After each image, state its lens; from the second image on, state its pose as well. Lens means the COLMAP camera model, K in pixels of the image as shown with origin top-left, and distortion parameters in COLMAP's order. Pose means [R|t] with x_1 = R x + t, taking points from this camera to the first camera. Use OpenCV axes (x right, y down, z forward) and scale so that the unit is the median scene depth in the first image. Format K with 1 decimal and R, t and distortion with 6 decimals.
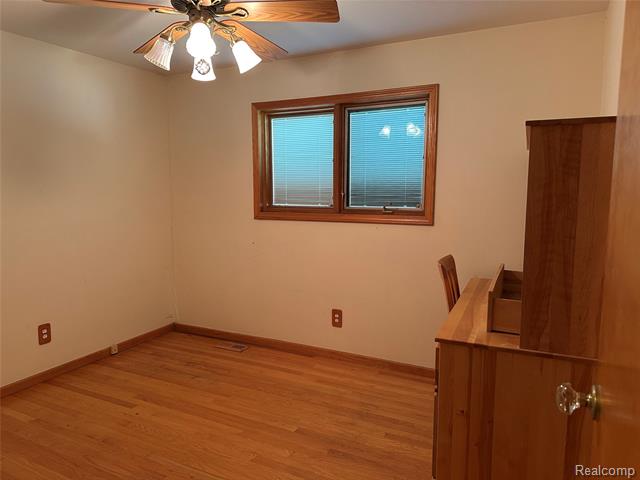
lens RADIAL K [[443.3, 0, 321.8], [0, 443.3, 243.6], [0, 0, 1]] dist [0.004824, -0.022714]
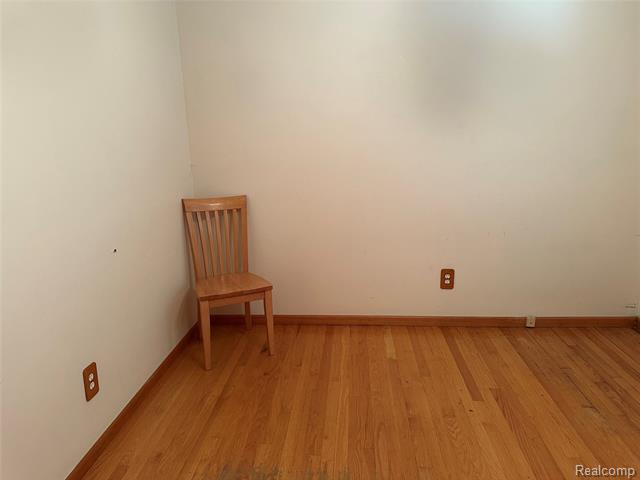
lens RADIAL K [[443.3, 0, 318.6], [0, 443.3, 238.2], [0, 0, 1]] dist [0.004824, -0.022714]
pose [[0.389043, 0.201308, -0.898955, 0.099505], [-0.104608, 0.979174, 0.174001, -0.016971], [0.915261, 0.026344, 0.401999, 0.363686]]
